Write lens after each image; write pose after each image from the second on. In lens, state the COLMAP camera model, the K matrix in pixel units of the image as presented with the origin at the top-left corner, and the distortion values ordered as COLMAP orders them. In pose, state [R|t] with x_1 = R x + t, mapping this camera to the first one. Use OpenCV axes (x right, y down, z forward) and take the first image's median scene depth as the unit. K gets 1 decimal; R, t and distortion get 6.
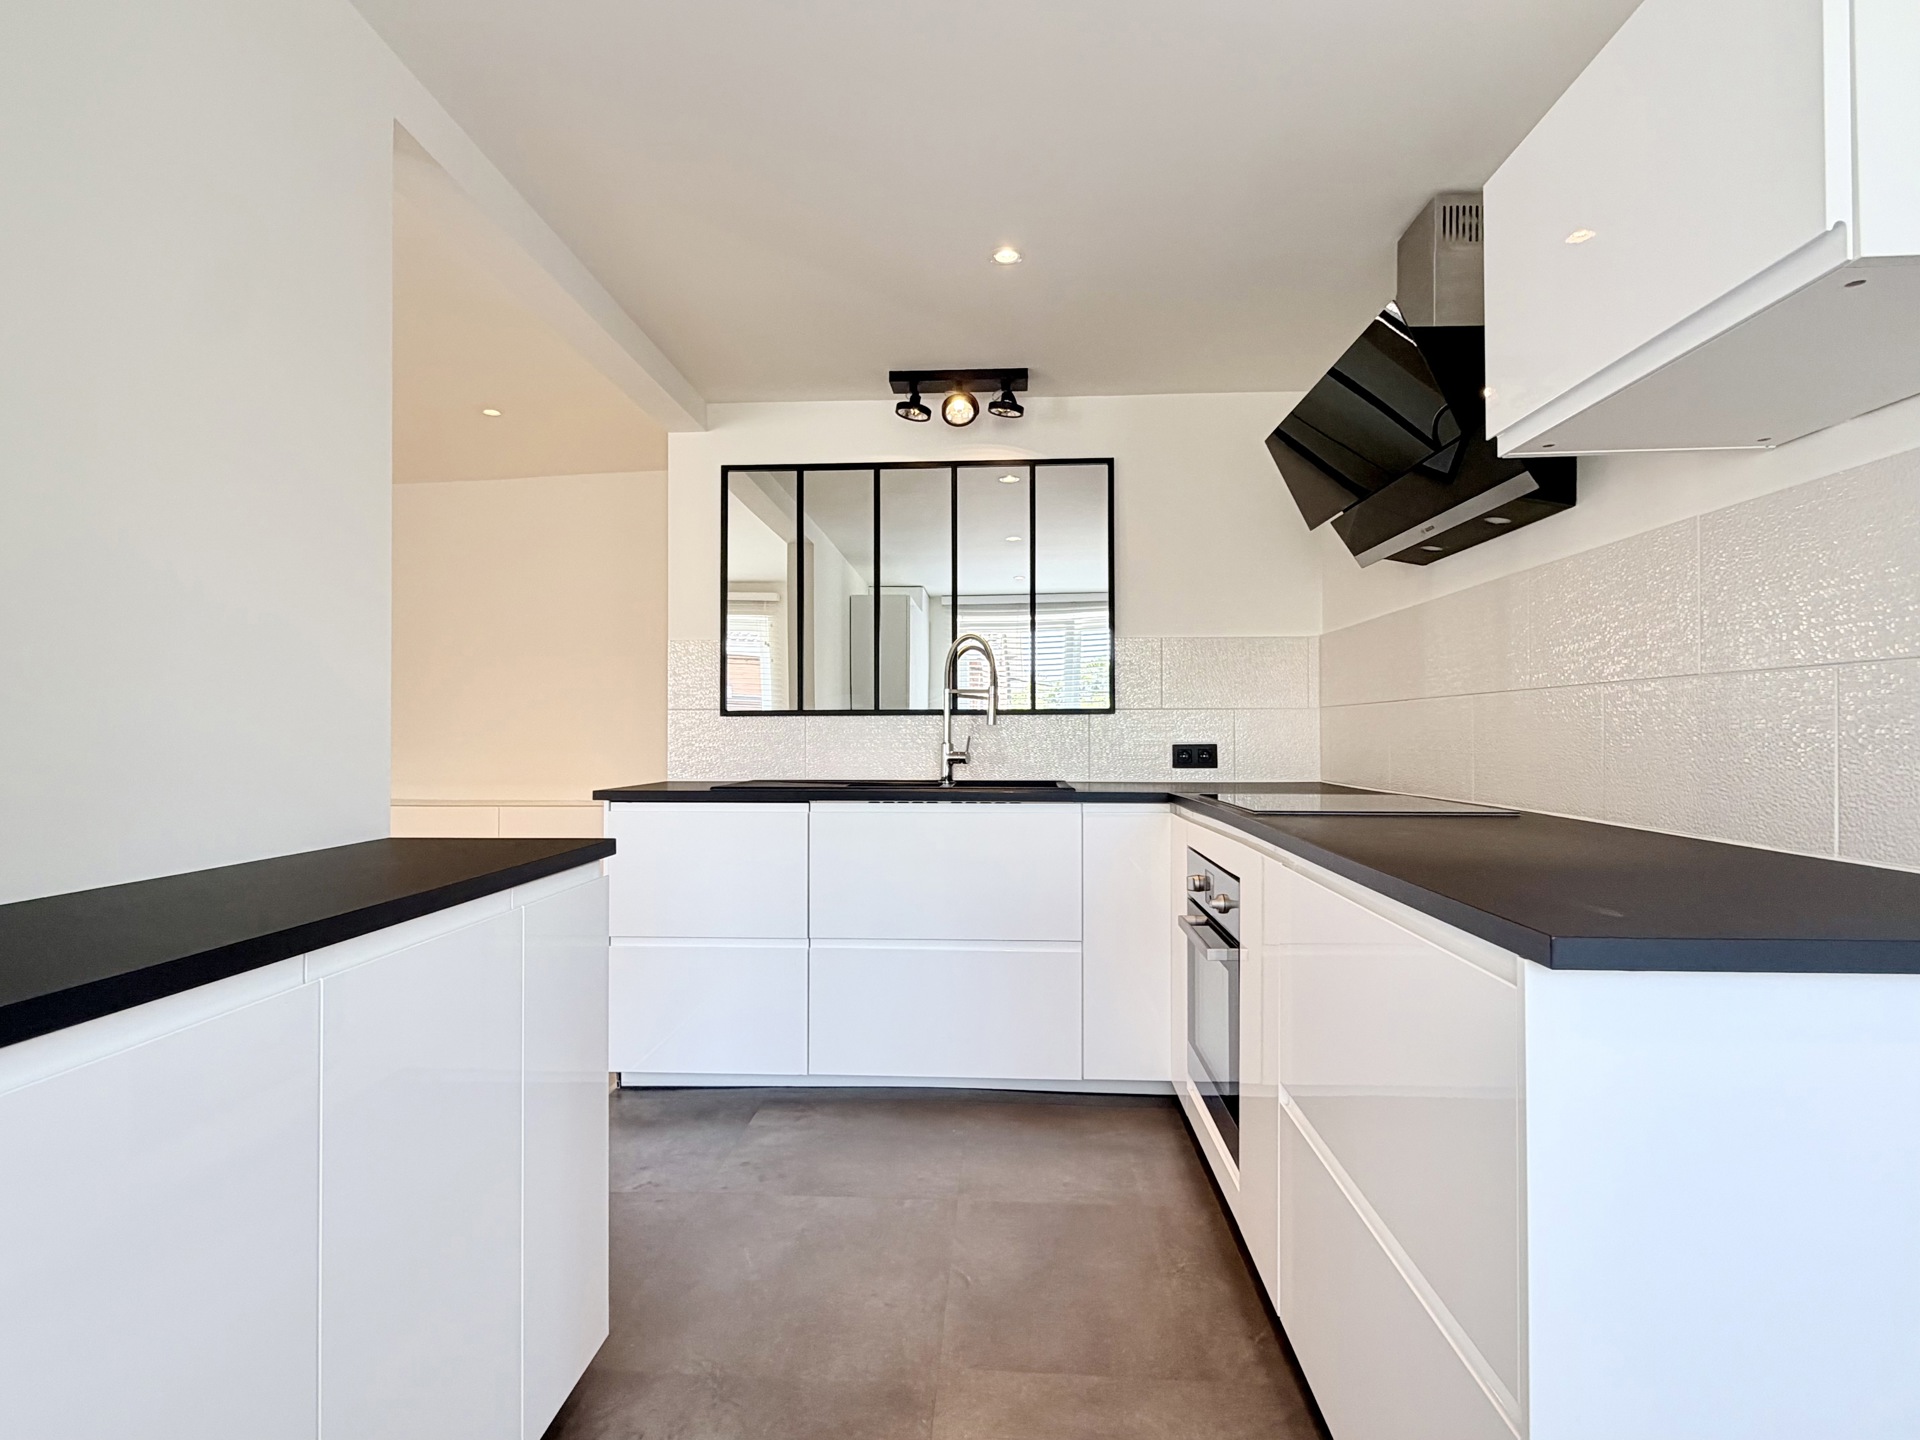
lens RADIAL K [[1027.4, 0, 960.0], [0, 1027.4, 720.0], [0, 0, 1]] dist [0.127203, -0.000308]
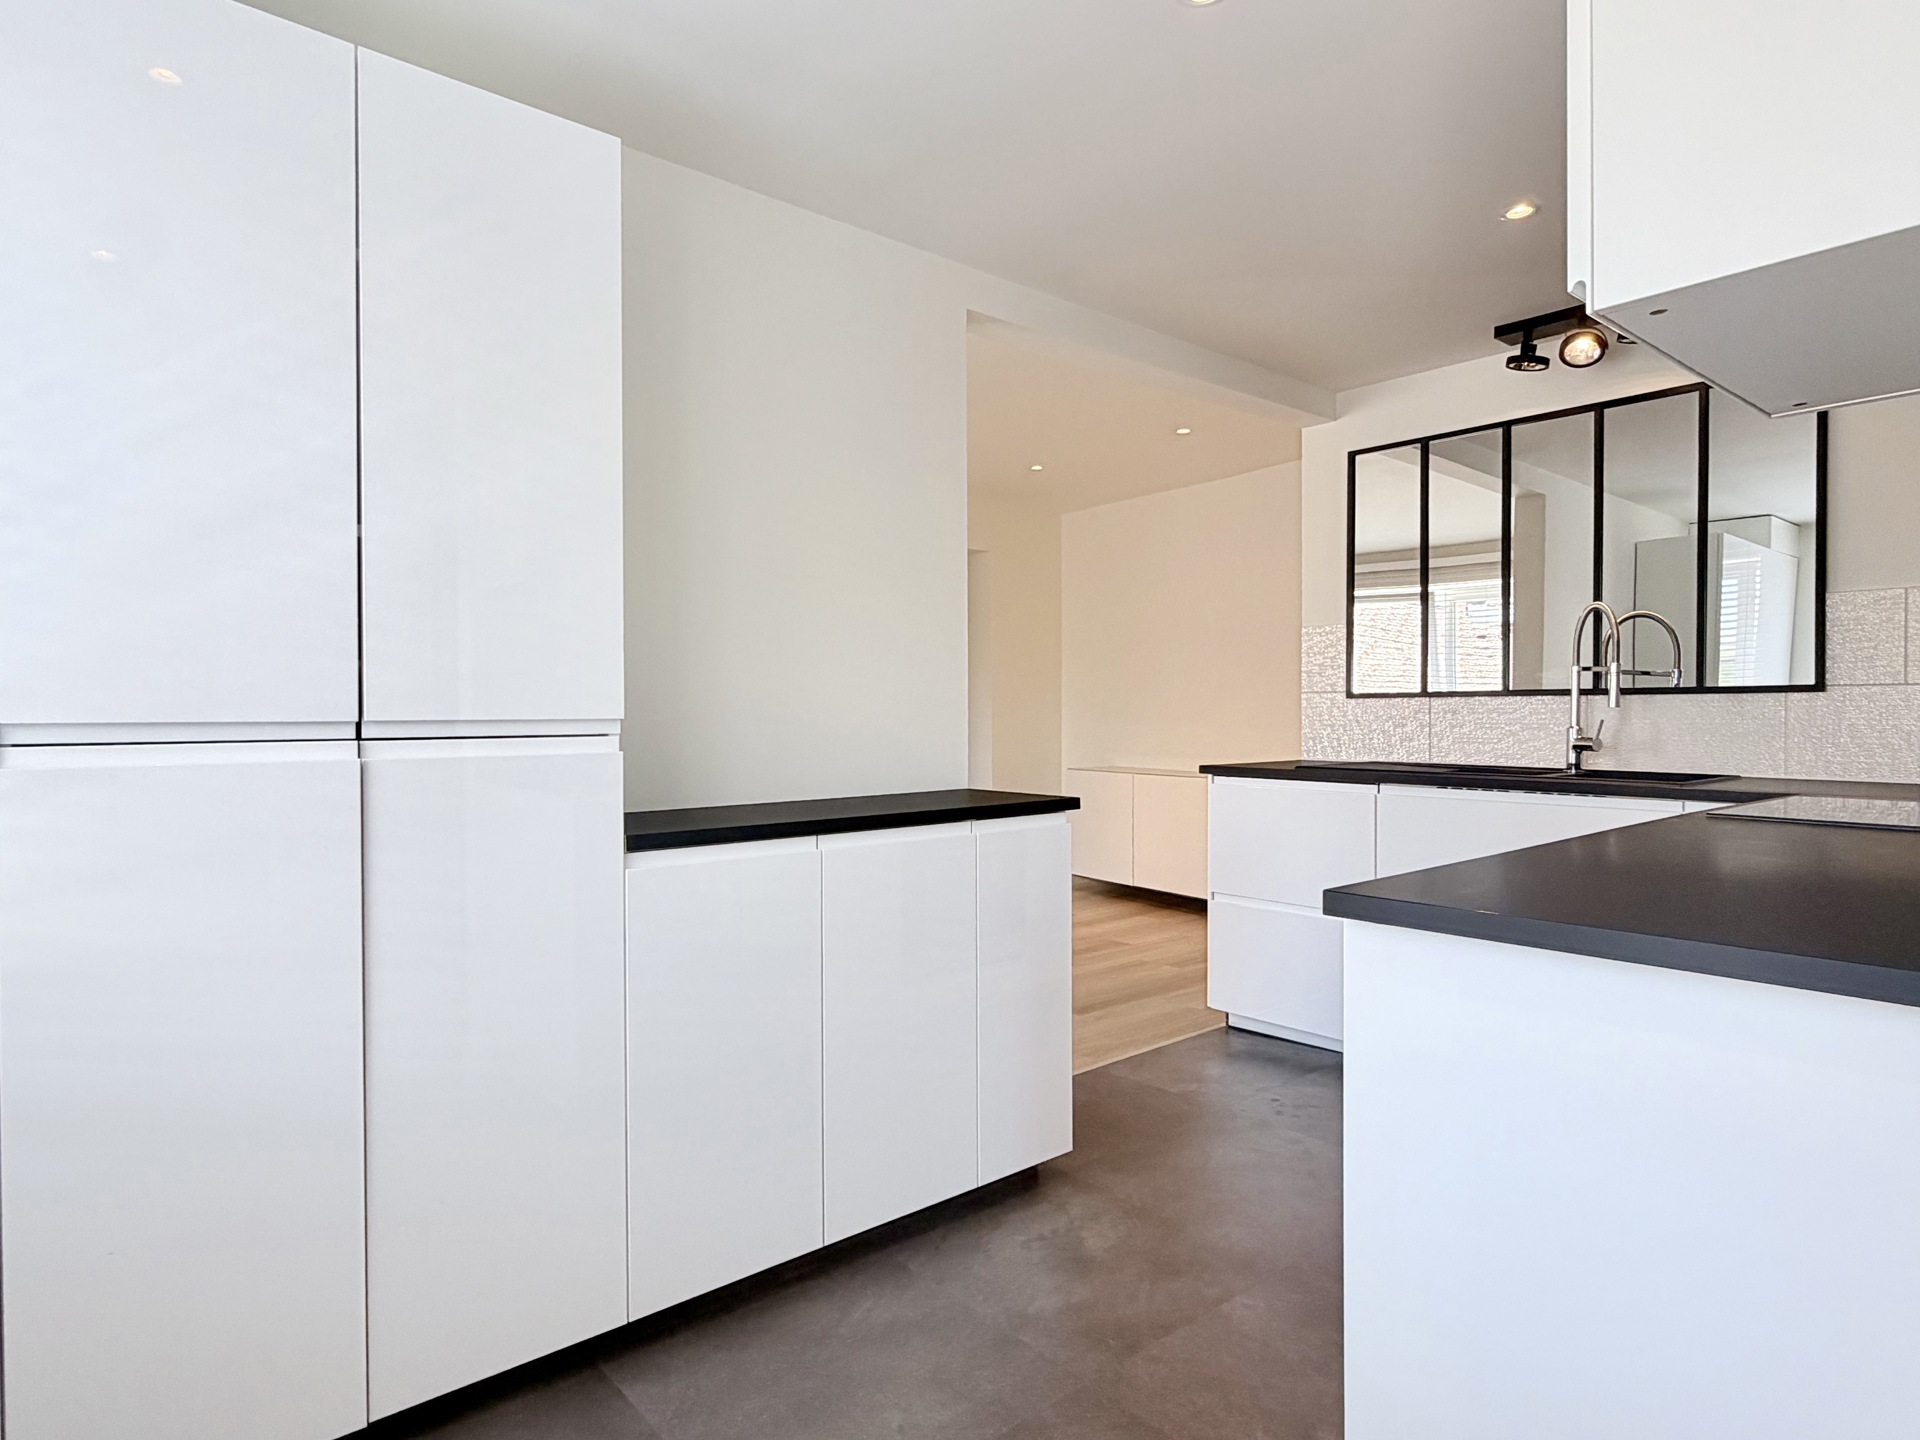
lens RADIAL K [[1121.2, 0, 960.0], [0, 1121.2, 720.0], [0, 0, 1]] dist [0.000331, 0.000741]
pose [[0.718884, 0.005918, -0.695105, 0.278841], [0.006070, 0.999872, 0.014791, -0.001058], [0.695104, -0.014852, 0.718756, -0.057231]]
